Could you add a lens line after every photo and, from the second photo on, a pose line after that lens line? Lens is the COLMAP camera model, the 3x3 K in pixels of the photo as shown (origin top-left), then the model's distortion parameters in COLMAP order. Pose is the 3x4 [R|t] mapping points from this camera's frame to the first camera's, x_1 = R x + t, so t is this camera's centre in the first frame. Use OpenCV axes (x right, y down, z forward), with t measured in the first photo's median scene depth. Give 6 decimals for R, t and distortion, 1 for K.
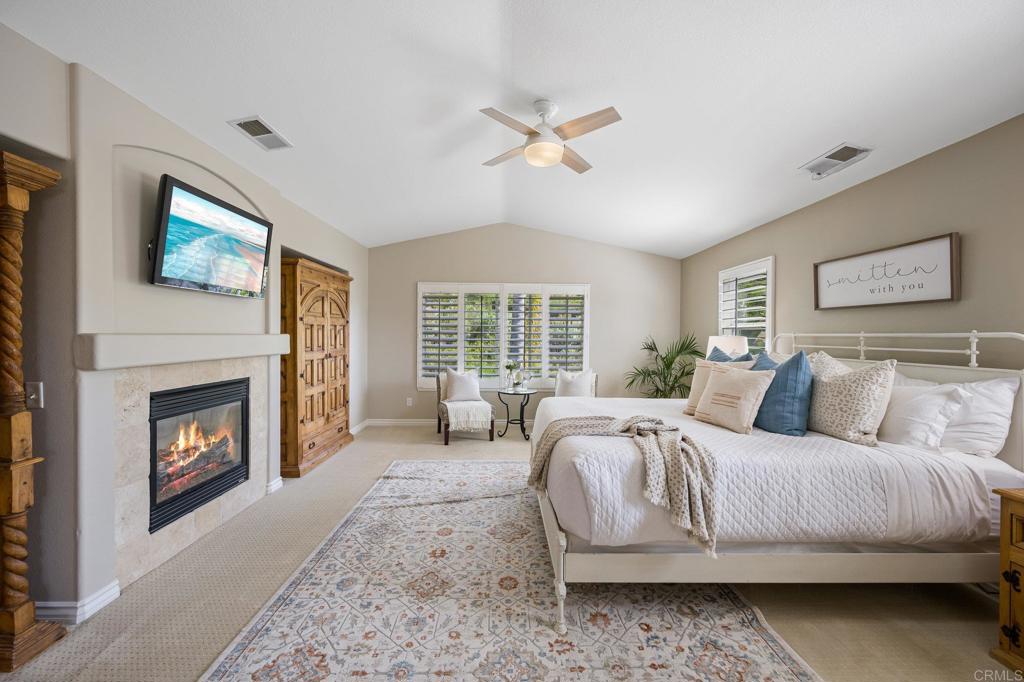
lens RADIAL K [[399.6, 0, 512.4], [0, 399.6, 337.6], [0, 0, 1]] dist [-0.000827, -0.000290]
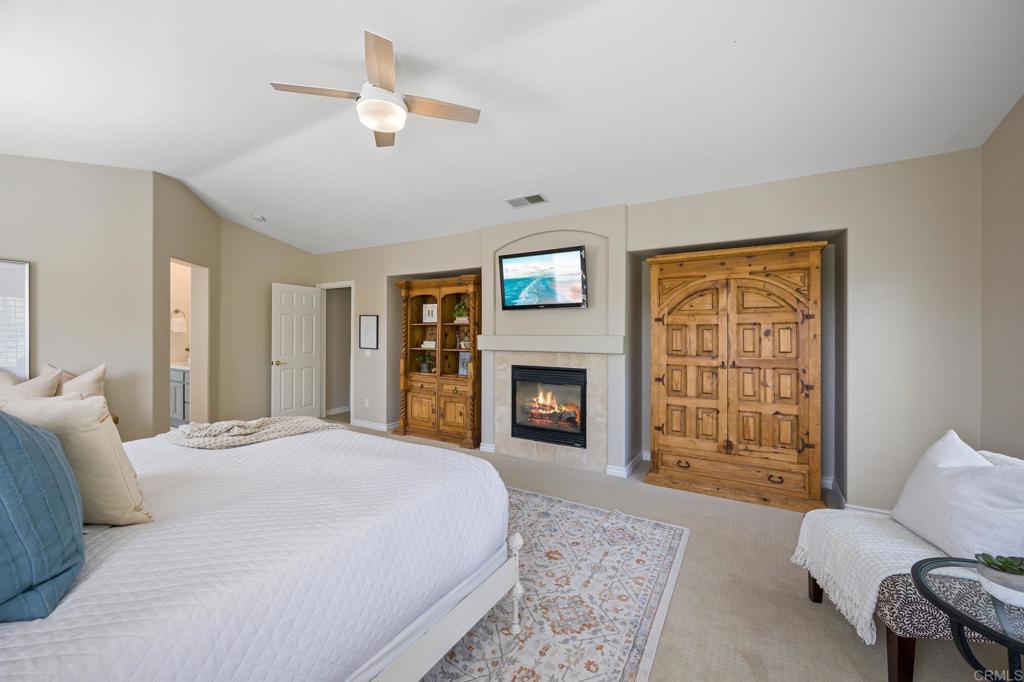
lens RADIAL K [[399.6, 0, 513.1], [0, 399.6, 337.9], [0, 0, 1]] dist [-0.000827, -0.000290]
pose [[-0.529094, -0.002195, -0.848560, 0.665574], [-0.014961, 0.999865, 0.006742, -0.007729], [0.848431, 0.016263, -0.529056, 1.768008]]
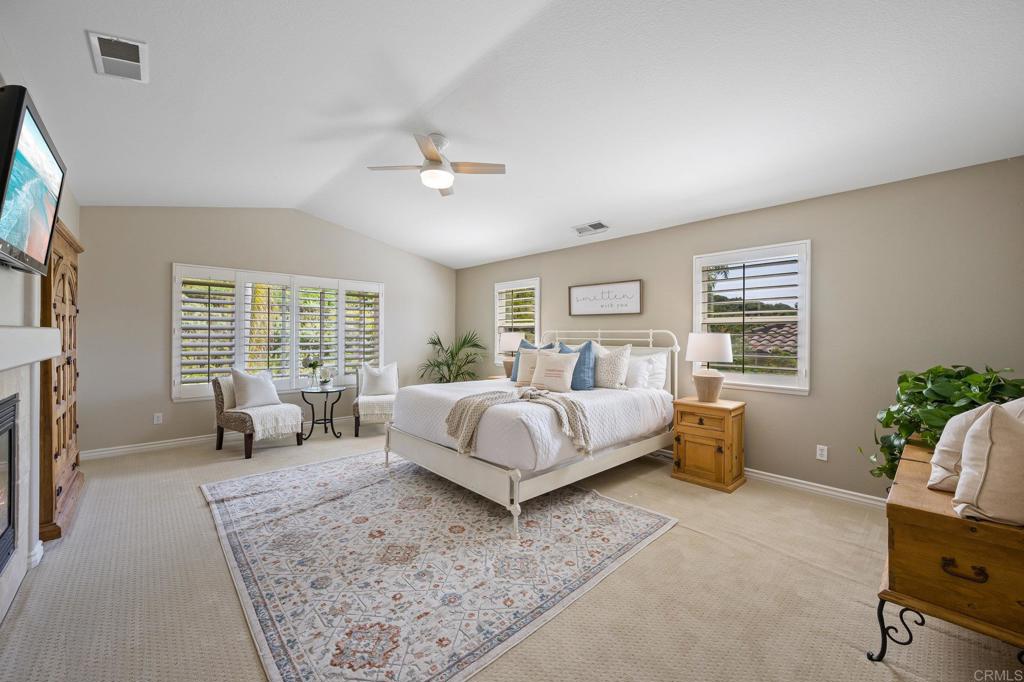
lens RADIAL K [[399.6, 0, 510.1], [0, 399.6, 333.9], [0, 0, 1]] dist [-0.000827, -0.000290]
pose [[0.746704, -0.000529, 0.665156, -0.588601], [0.002489, 0.999995, -0.002000, 0.006848], [-0.665152, 0.003149, 0.746702, -0.034467]]
